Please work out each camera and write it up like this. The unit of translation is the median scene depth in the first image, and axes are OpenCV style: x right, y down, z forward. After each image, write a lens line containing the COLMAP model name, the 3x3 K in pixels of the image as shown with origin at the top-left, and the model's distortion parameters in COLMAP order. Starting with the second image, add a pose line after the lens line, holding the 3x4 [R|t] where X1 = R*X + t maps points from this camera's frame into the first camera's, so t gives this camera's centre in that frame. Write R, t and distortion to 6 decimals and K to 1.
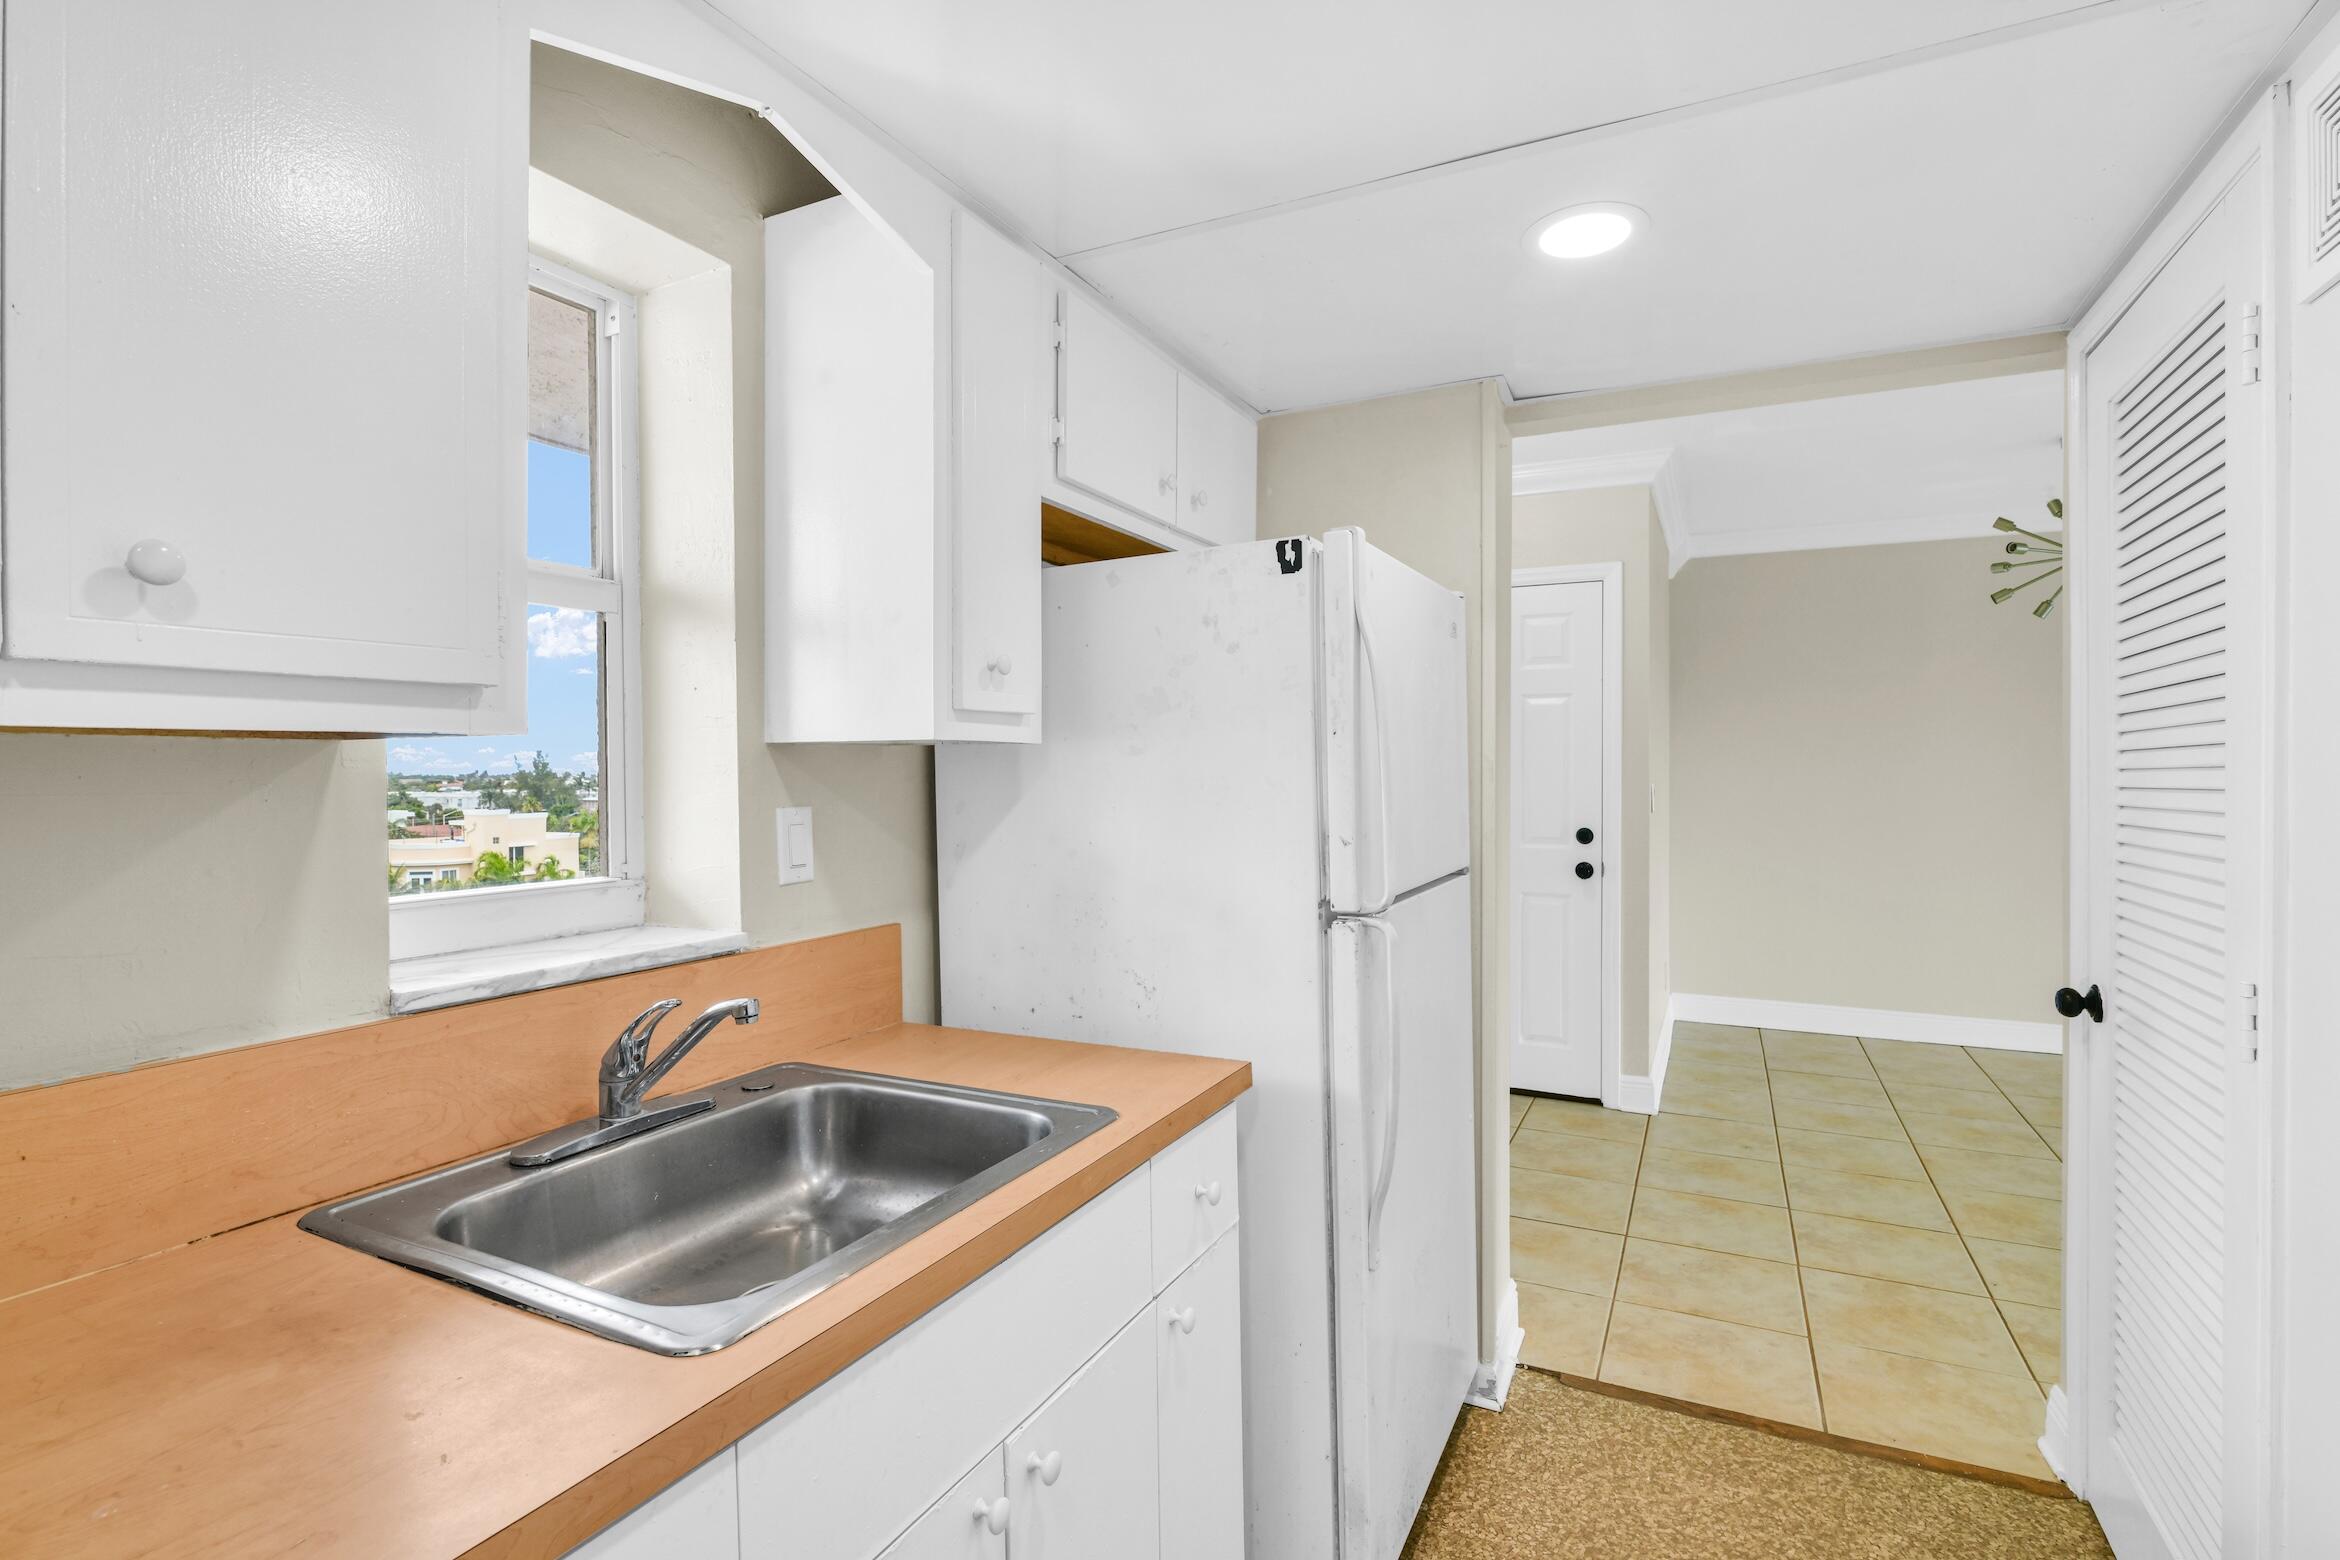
lens RADIAL K [[1097.3, 0, 1159.2], [0, 1097.3, 778.2], [0, 0, 1]] dist [-0.019876, -0.000029]
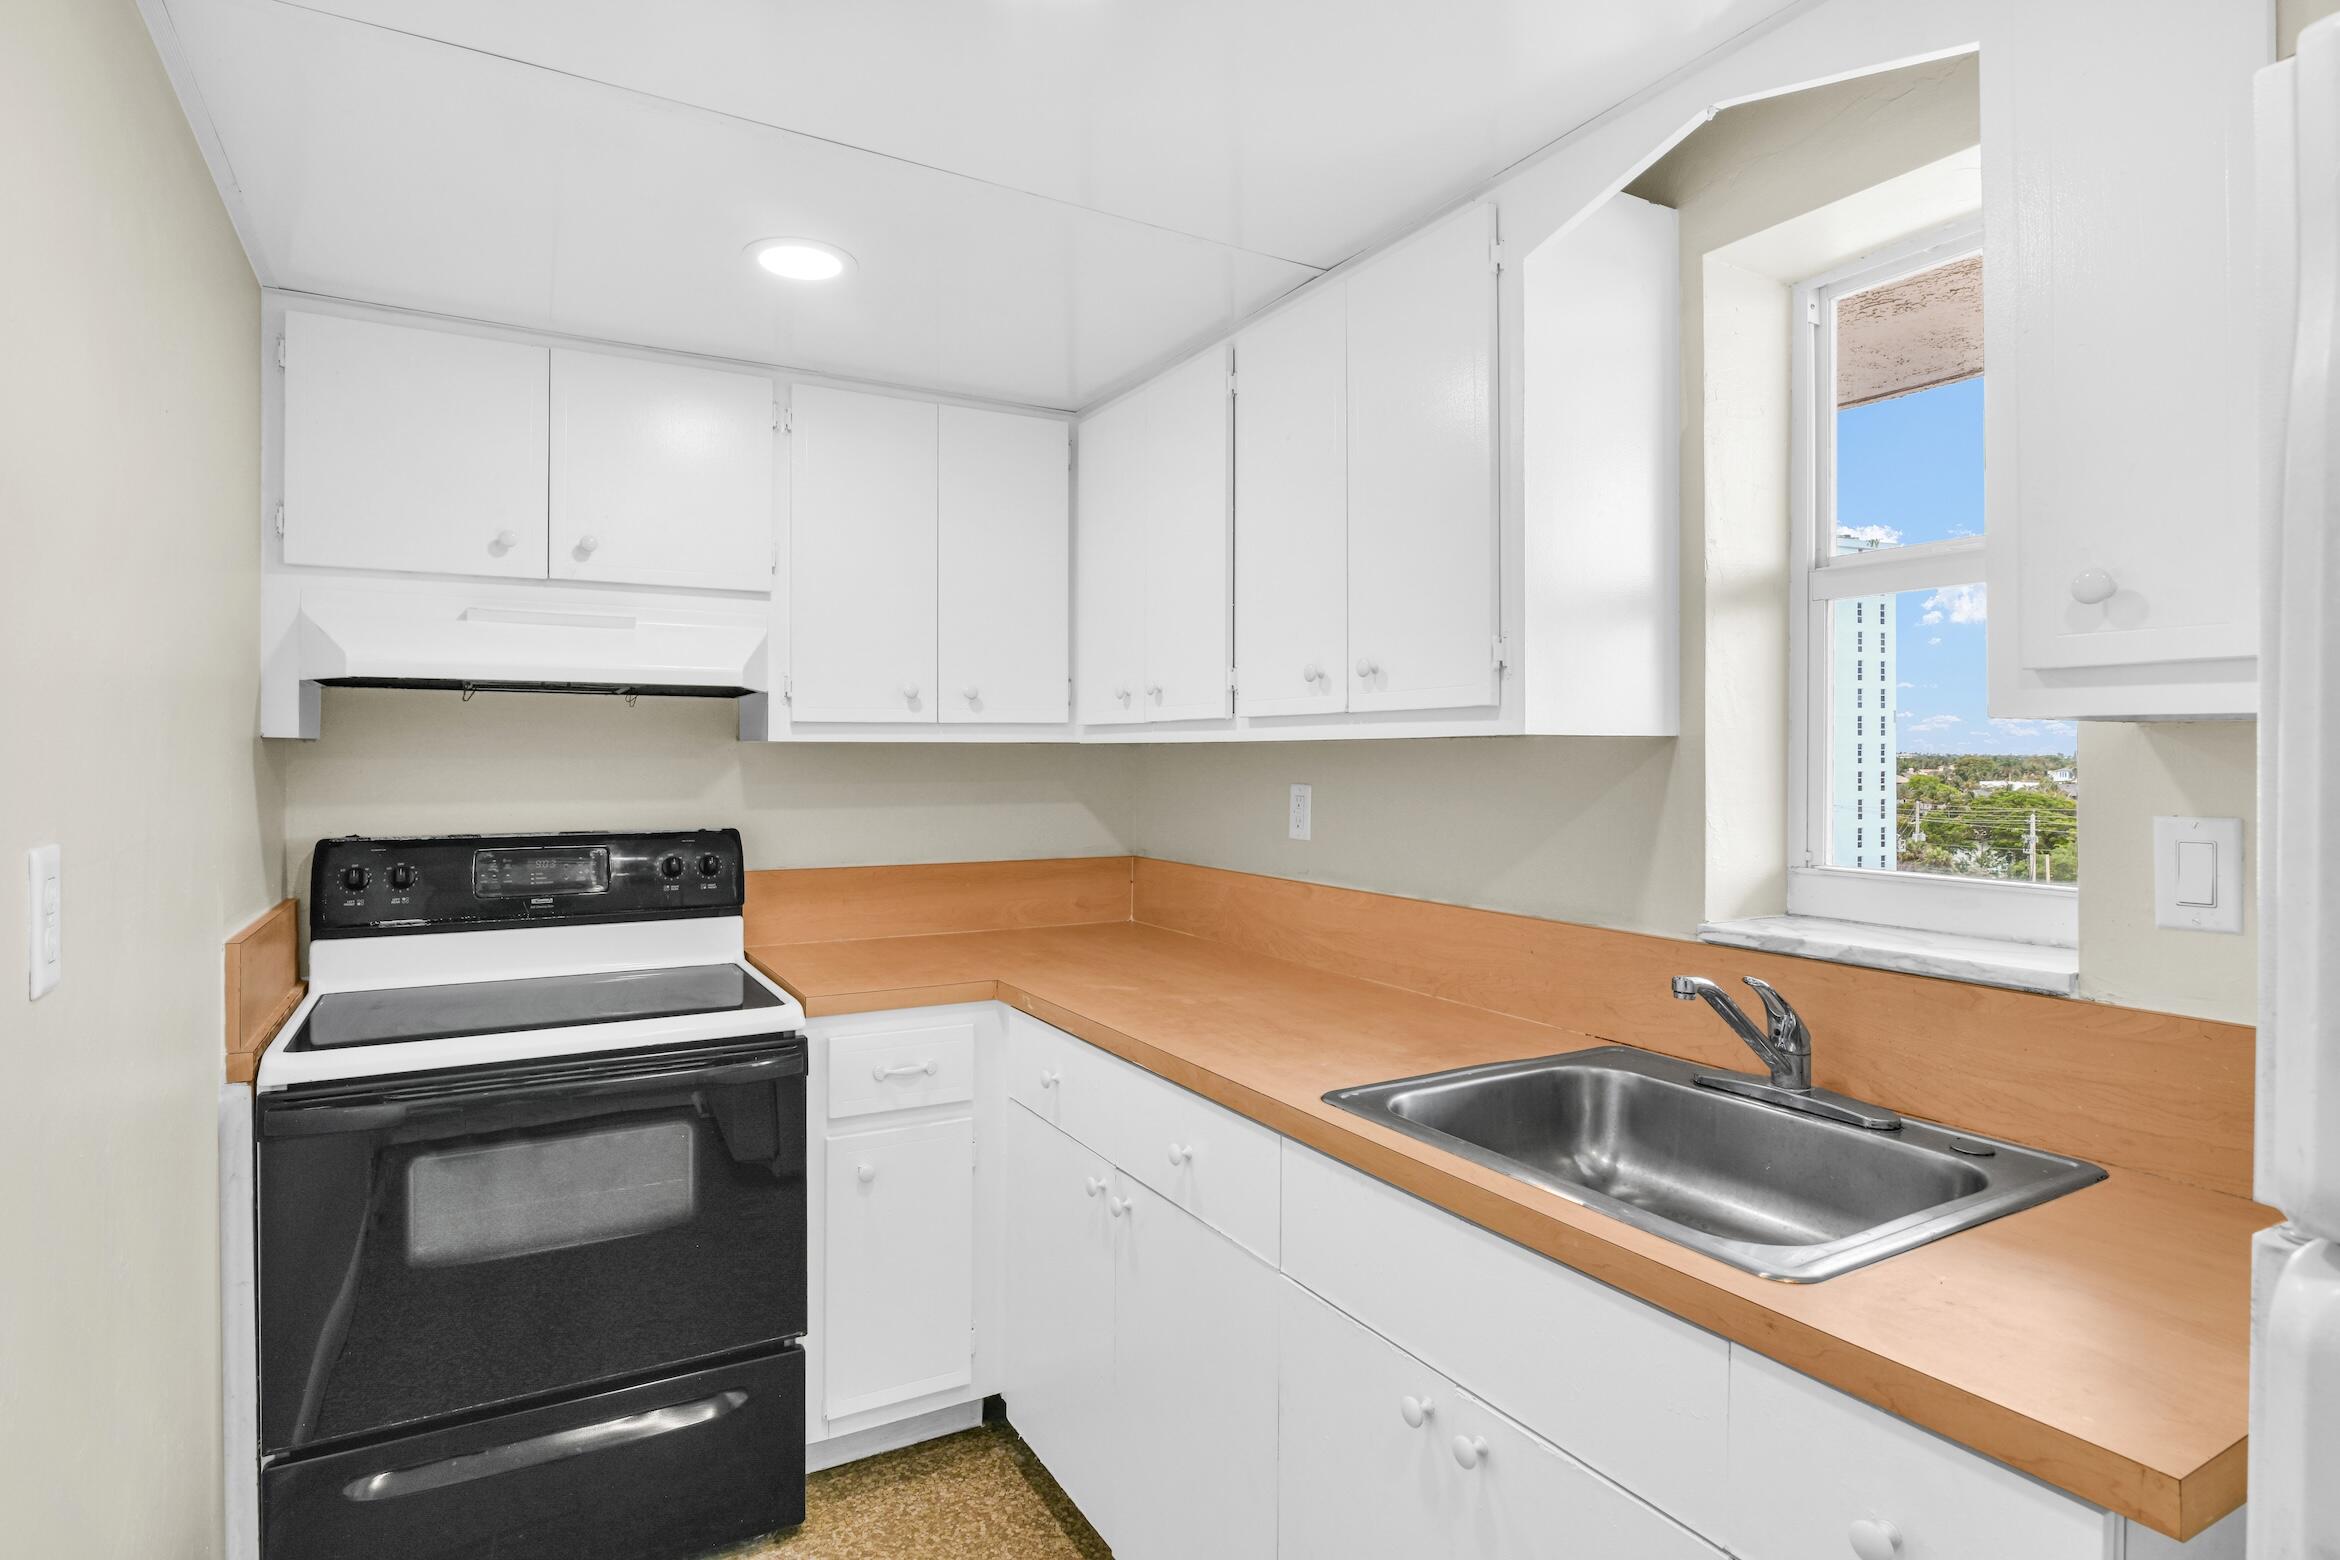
lens RADIAL K [[1209.2, 0, 1178.5], [0, 1209.2, 740.5], [0, 0, 1]] dist [-0.019785, 0.000081]
pose [[-0.537043, -0.009076, -0.843506, 0.735440], [-0.009945, 0.999941, -0.004428, -0.012916], [0.843496, 0.006011, -0.537102, 1.025759]]
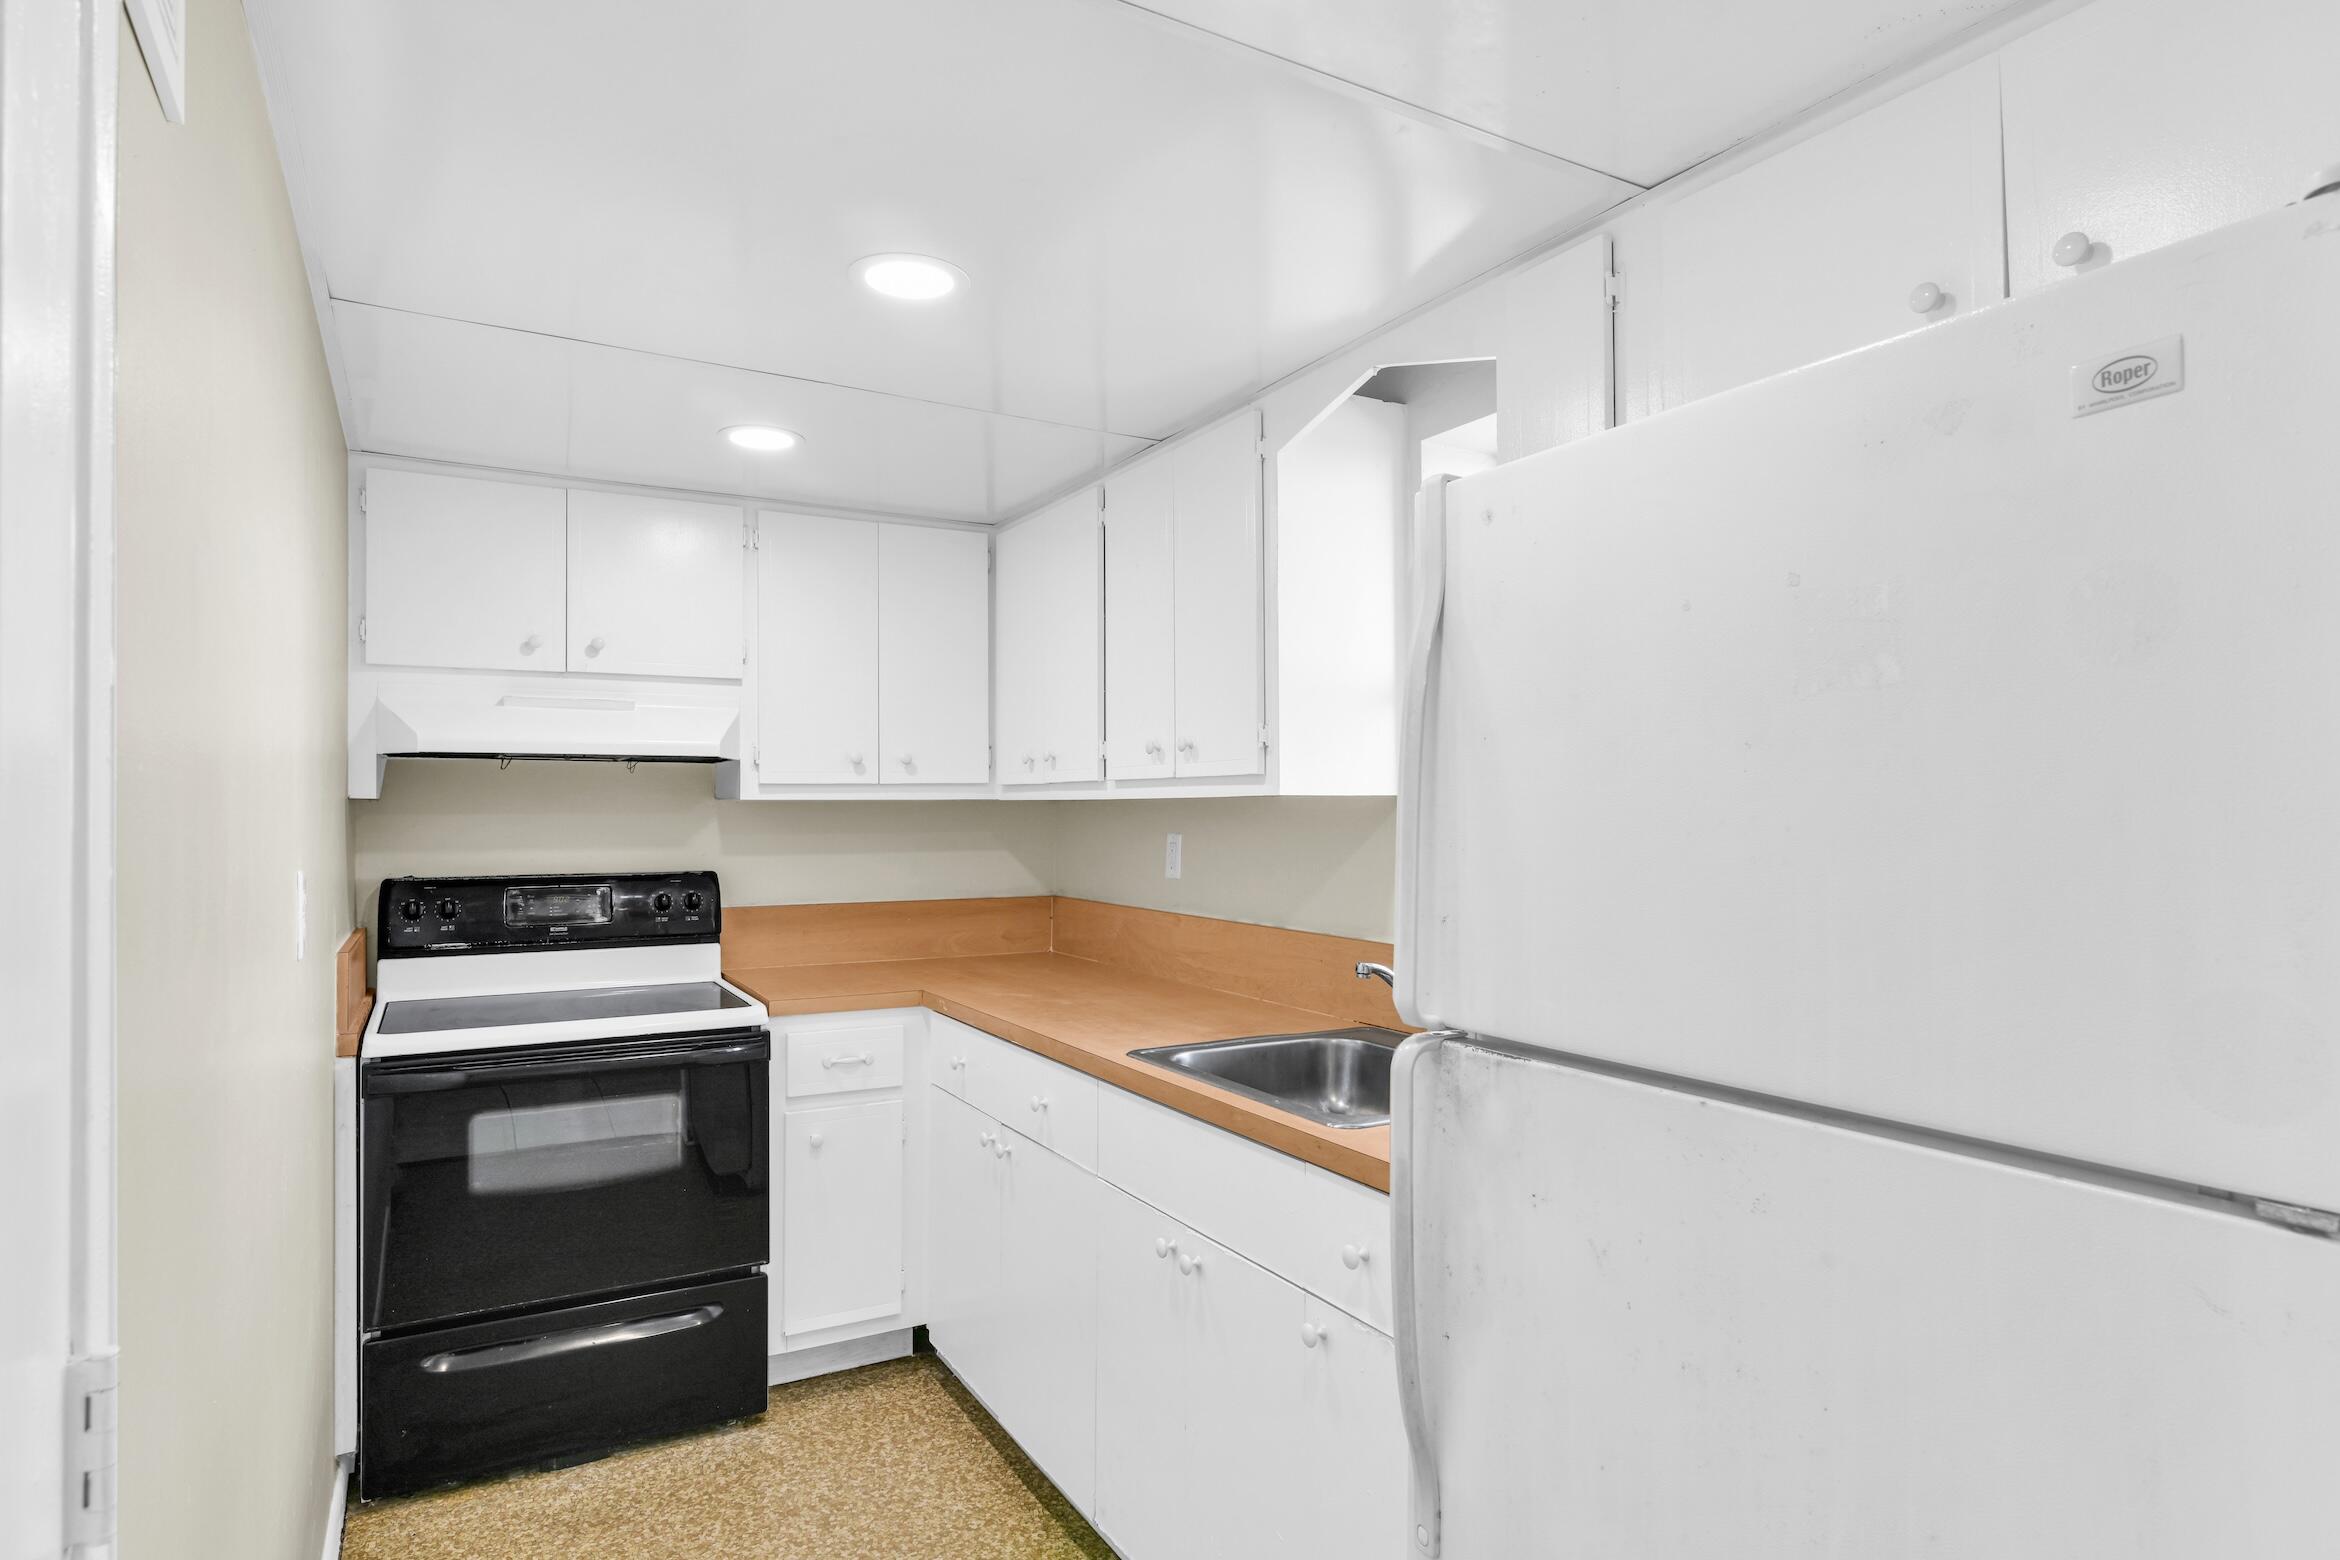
lens RADIAL K [[1327.2, 0, 1170.0], [0, 1327.2, 780.0], [0, 0, 1]] dist [-0.013458, 0.000022]
pose [[-0.553273, -0.013881, -0.832884, 1.123296], [-0.006616, 0.999903, -0.012270, -0.024378], [0.832974, -0.001278, -0.553311, 1.528382]]
